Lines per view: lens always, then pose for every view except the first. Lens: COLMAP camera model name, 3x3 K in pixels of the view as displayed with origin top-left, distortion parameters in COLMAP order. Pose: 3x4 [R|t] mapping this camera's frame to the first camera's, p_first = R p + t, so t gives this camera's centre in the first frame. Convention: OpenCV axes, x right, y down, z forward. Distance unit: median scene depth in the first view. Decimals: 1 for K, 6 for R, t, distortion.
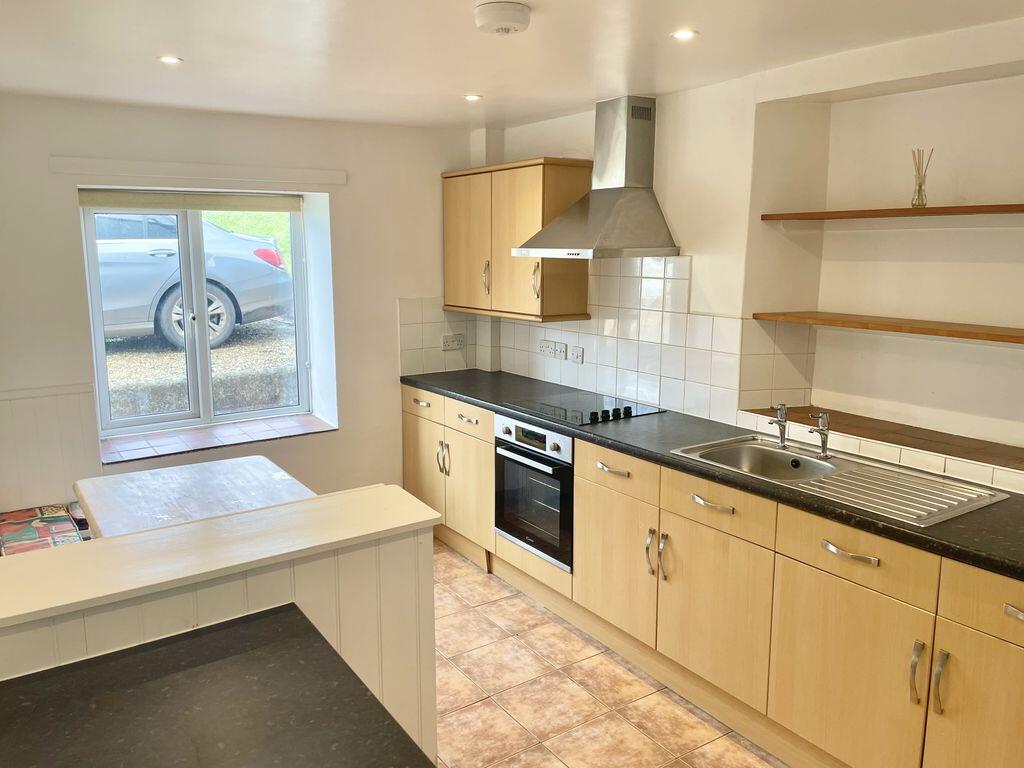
lens RADIAL K [[789.2, 0, 500.7], [0, 789.2, 381.3], [0, 0, 1]] dist [0.102760, -0.113719]
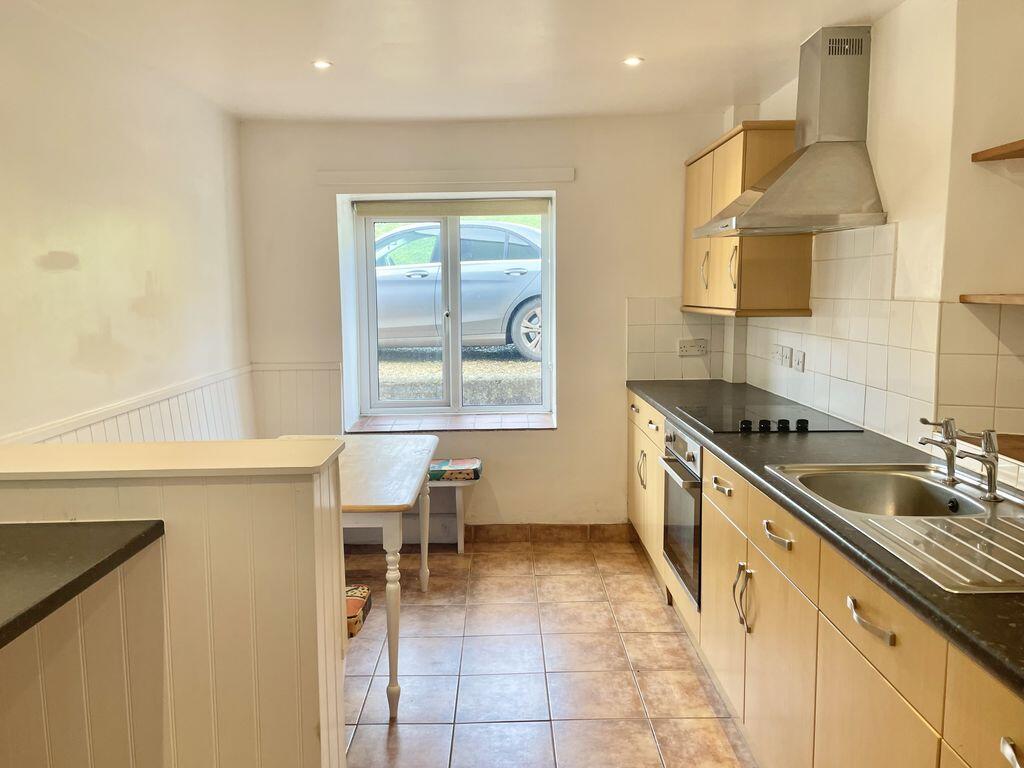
lens RADIAL K [[789.2, 0, 500.7], [0, 789.2, 381.3], [0, 0, 1]] dist [0.102760, -0.113719]
pose [[0.831332, 0.059106, -0.552624, 0.299562], [-0.087530, 0.995844, -0.025165, 0.035032], [0.548839, 0.069292, 0.833051, 0.150168]]
